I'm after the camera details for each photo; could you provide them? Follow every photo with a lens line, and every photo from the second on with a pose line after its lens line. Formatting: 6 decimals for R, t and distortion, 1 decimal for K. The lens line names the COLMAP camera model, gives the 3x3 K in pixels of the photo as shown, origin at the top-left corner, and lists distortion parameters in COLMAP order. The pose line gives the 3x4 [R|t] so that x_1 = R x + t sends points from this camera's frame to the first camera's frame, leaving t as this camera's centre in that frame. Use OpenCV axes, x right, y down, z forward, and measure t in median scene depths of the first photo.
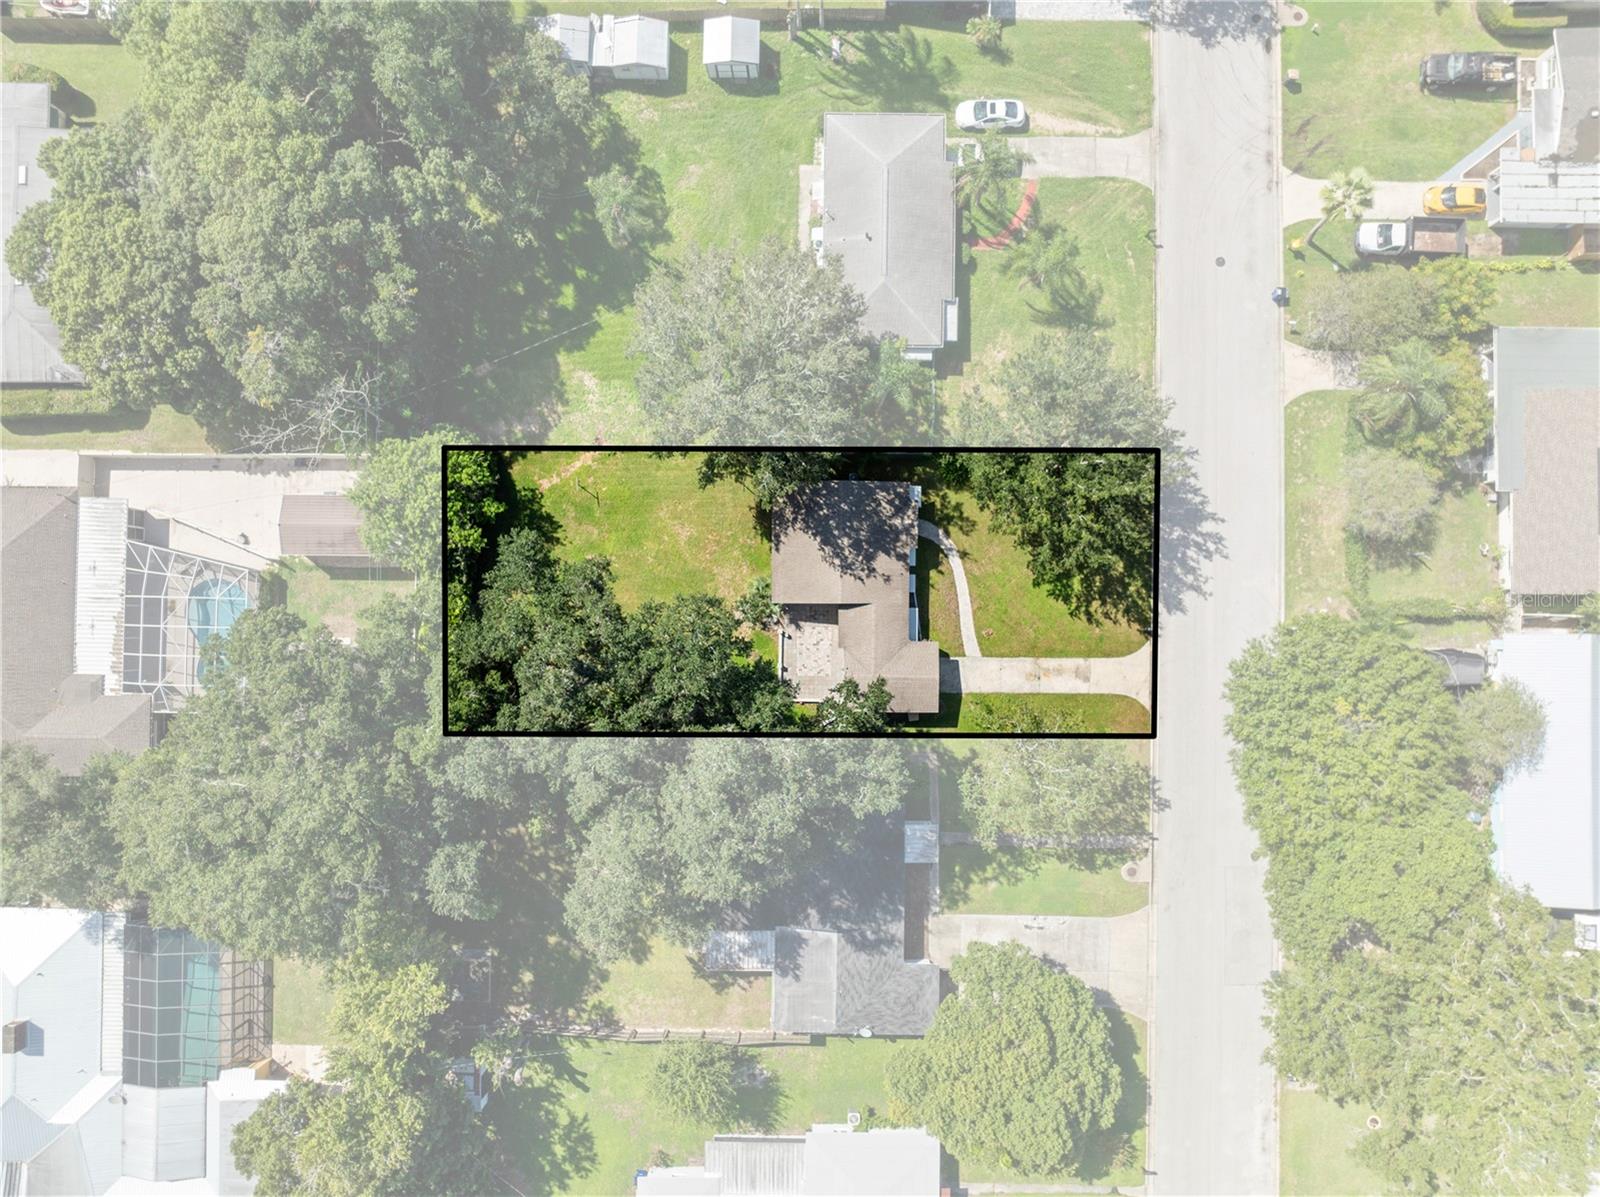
lens RADIAL K [[1118.2, 0, 800.0], [0, 1118.2, 598.5], [0, 0, 1]] dist [-0.008526, -0.072222]
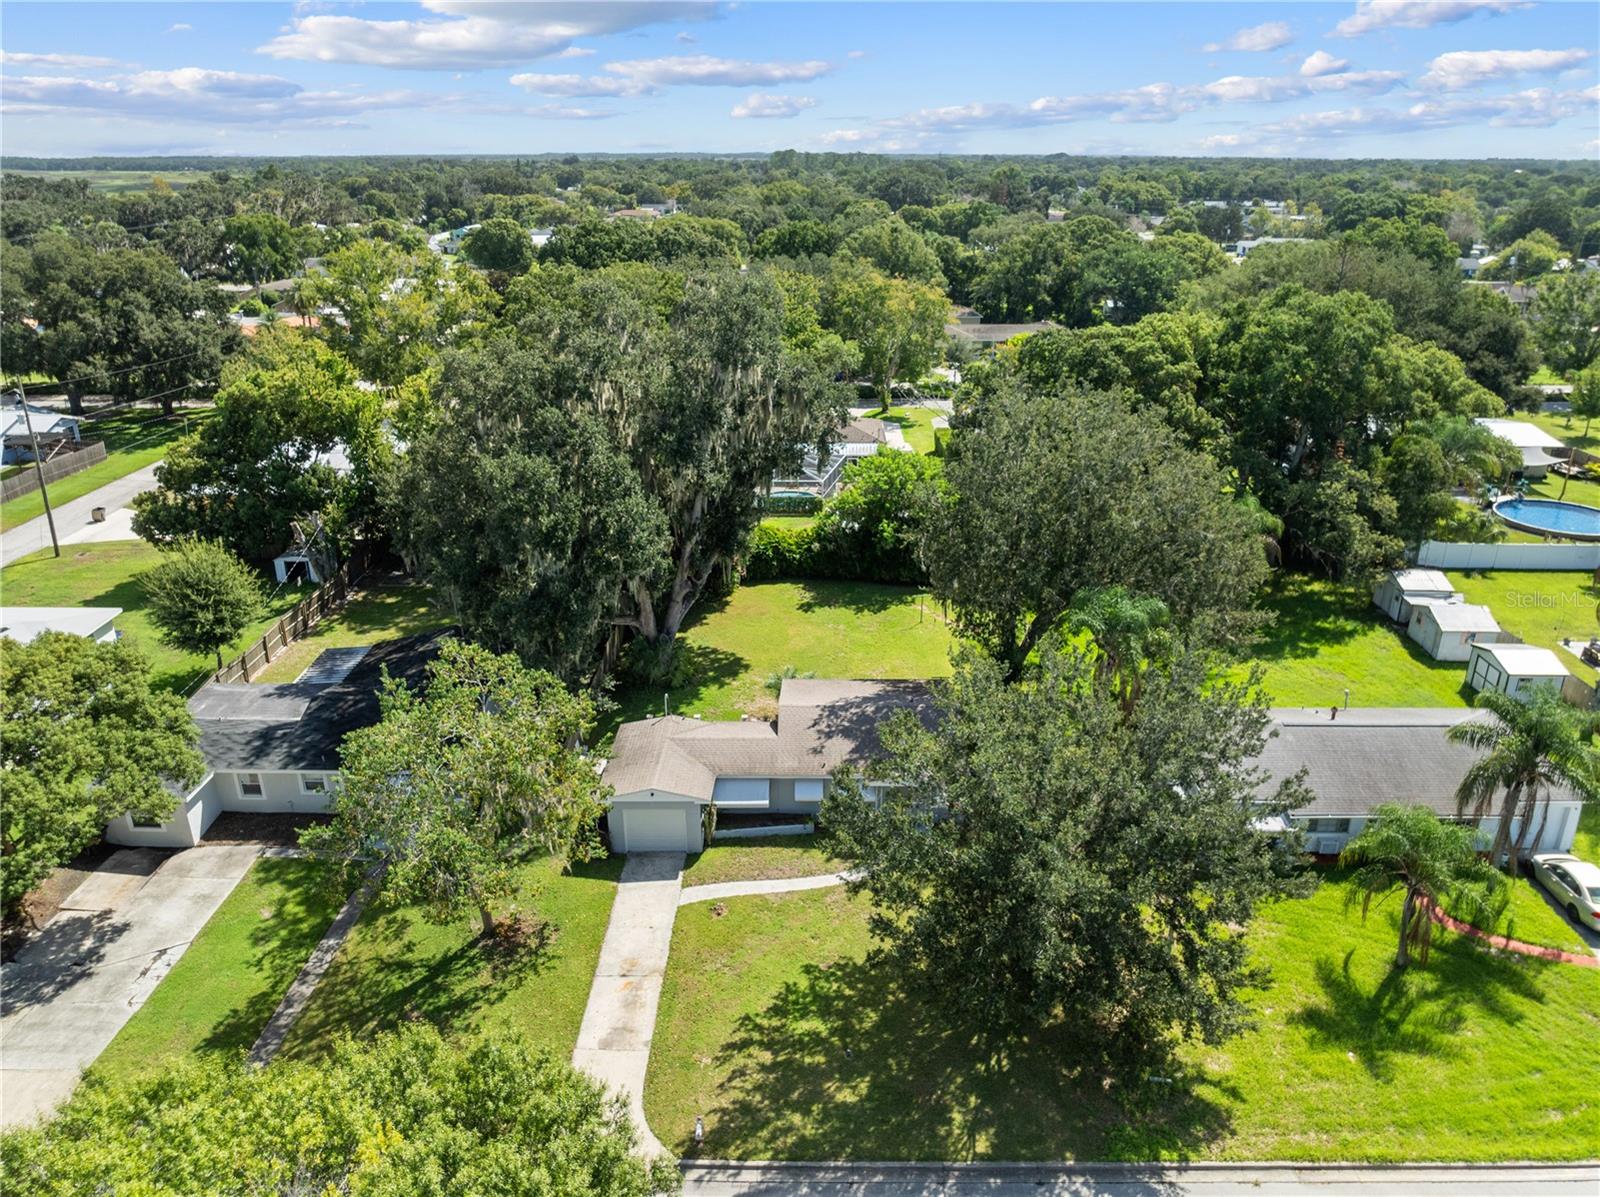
lens RADIAL K [[1125.7, 0, 803.6], [0, 1125.7, 593.2], [0, 0, 1]] dist [-0.034643, -0.001414]
pose [[-0.008923, 0.381624, -0.924274, 0.623102], [-0.999691, 0.018041, 0.017100, -0.022659], [0.023200, 0.924141, 0.381345, 0.648277]]
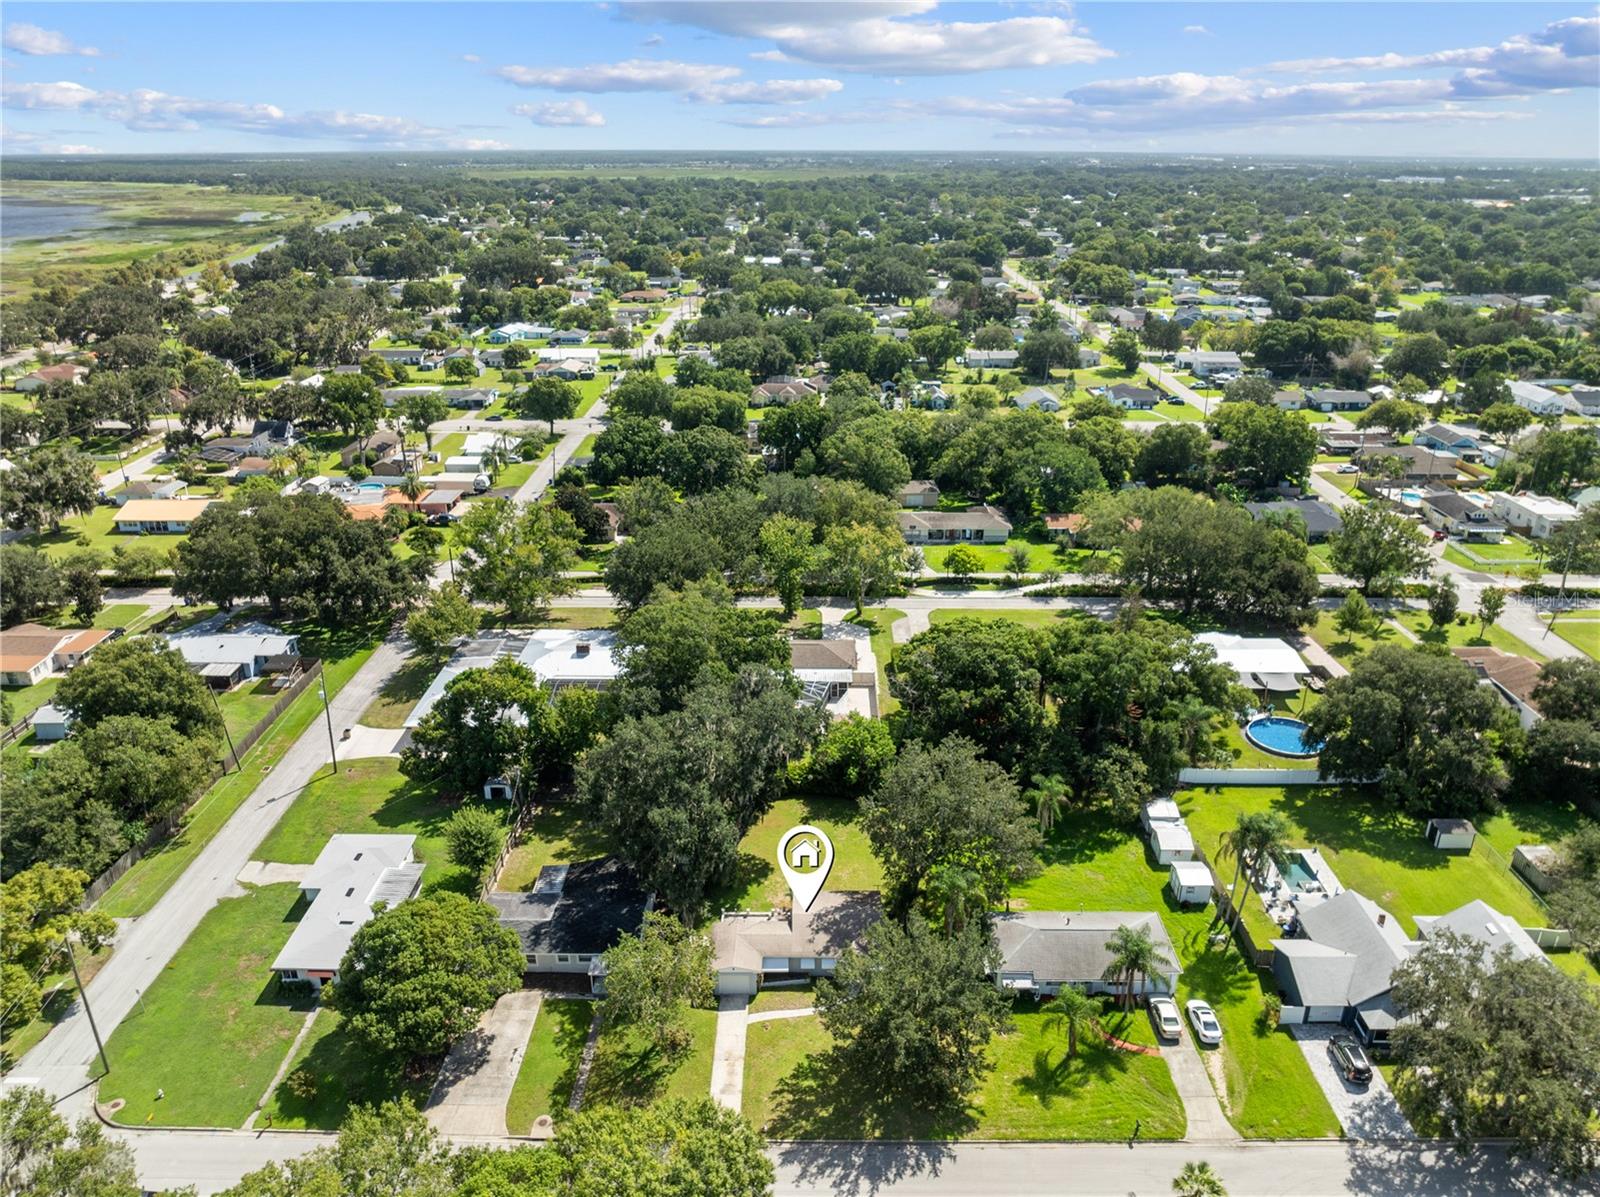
lens RADIAL K [[1118.2, 0, 800.0], [0, 1118.2, 598.5], [0, 0, 1]] dist [-0.008526, -0.072222]
pose [[-0.006018, 0.389710, -0.920918, 1.093732], [-0.999688, 0.019965, 0.014982, -0.031556], [0.024225, 0.920721, 0.389469, 0.115126]]
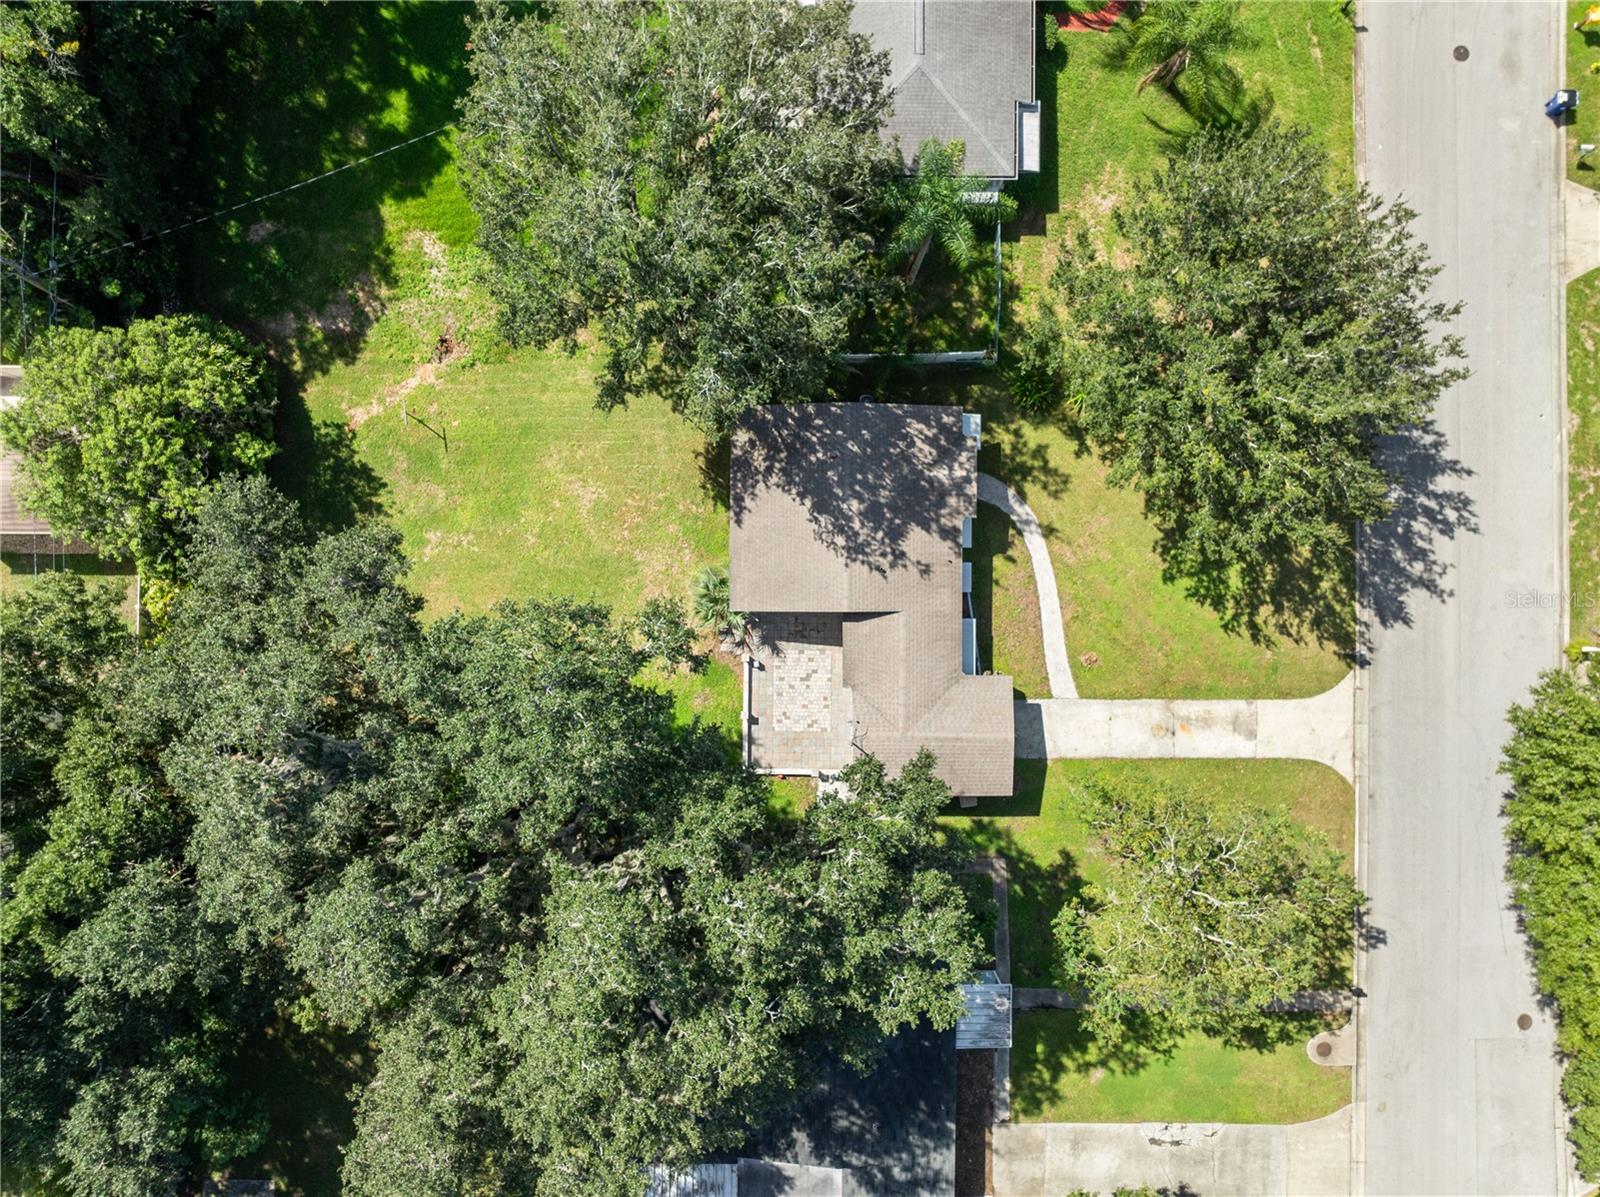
lens RADIAL K [[1125.7, 0, 803.6], [0, 1125.7, 593.2], [0, 0, 1]] dist [-0.034643, -0.001414]
pose [[0.999962, -0.003124, 0.008115, 0.008475], [0.003143, 0.999992, -0.002301, -0.003919], [-0.008108, 0.002326, 0.999964, 0.394876]]
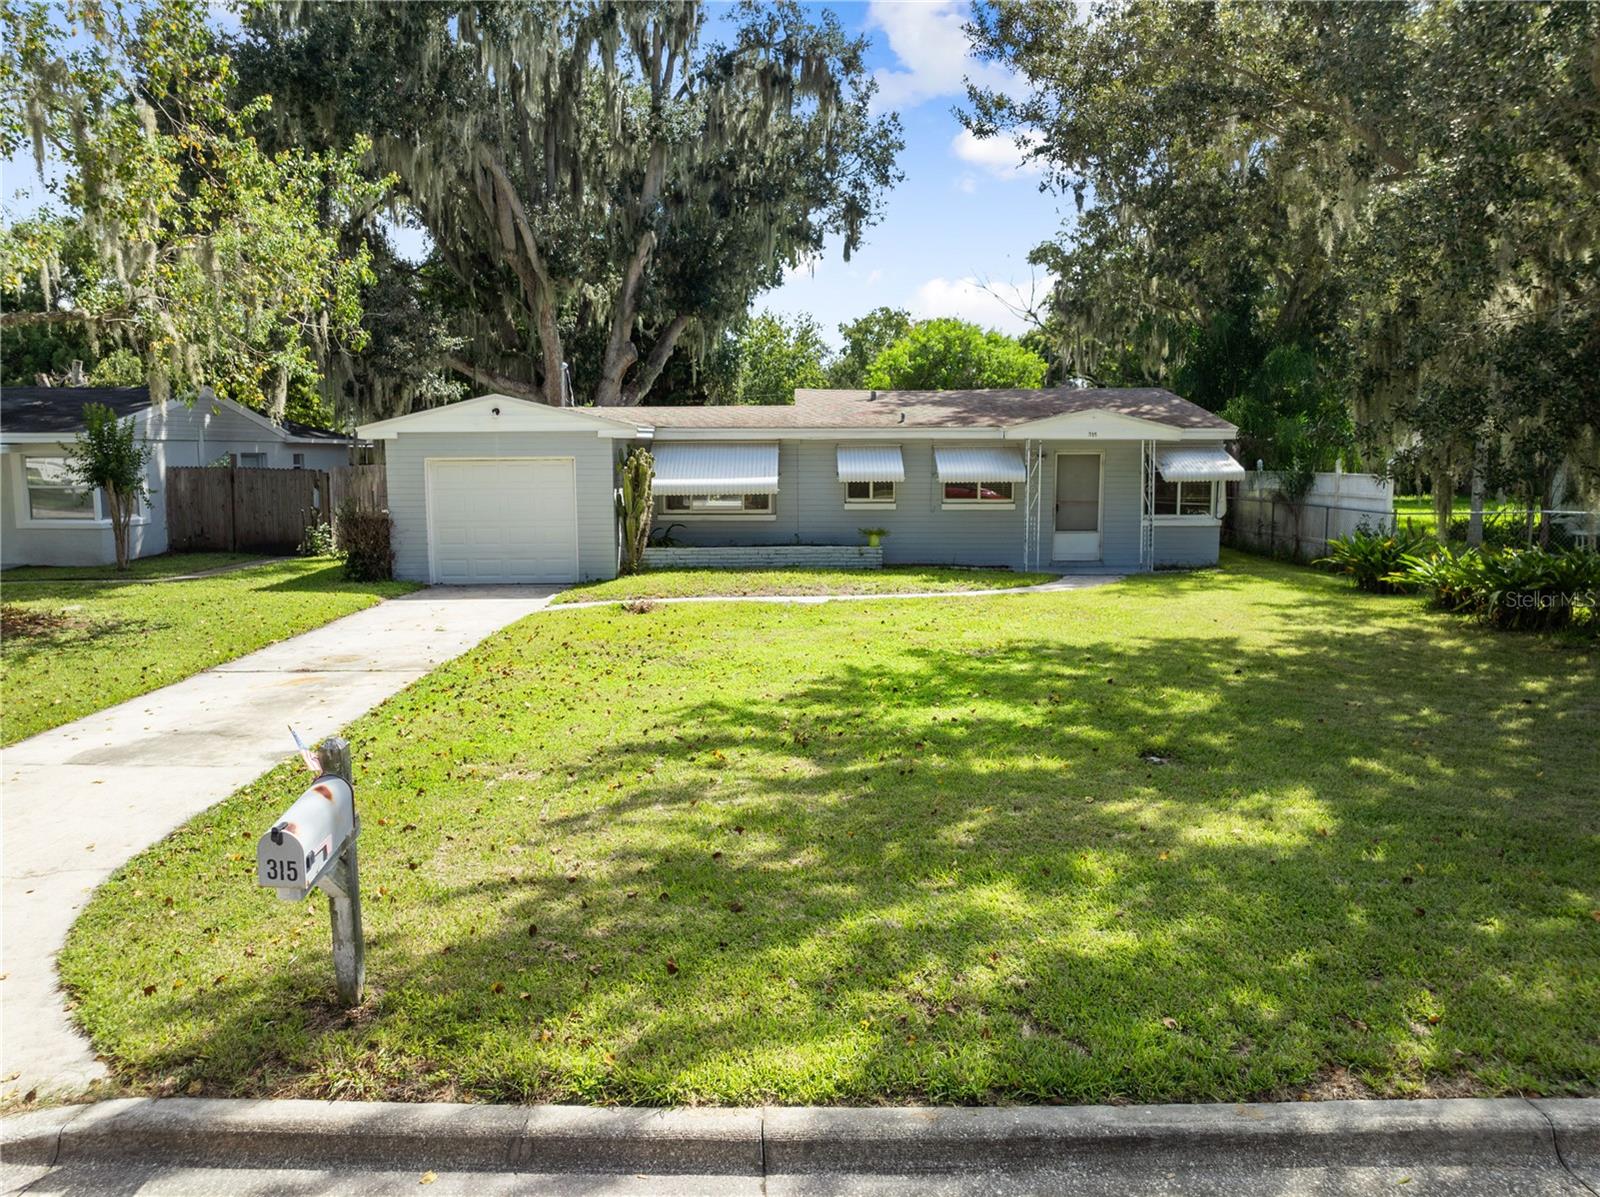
lens RADIAL K [[1125.7, 0, 803.6], [0, 1125.7, 593.2], [0, 0, 1]] dist [-0.034643, -0.001414]
pose [[0.005004, 0.139551, -0.990202, 0.366935], [-0.999613, 0.027798, -0.001134, 0.003130], [0.027368, 0.989825, 0.139637, 0.973968]]
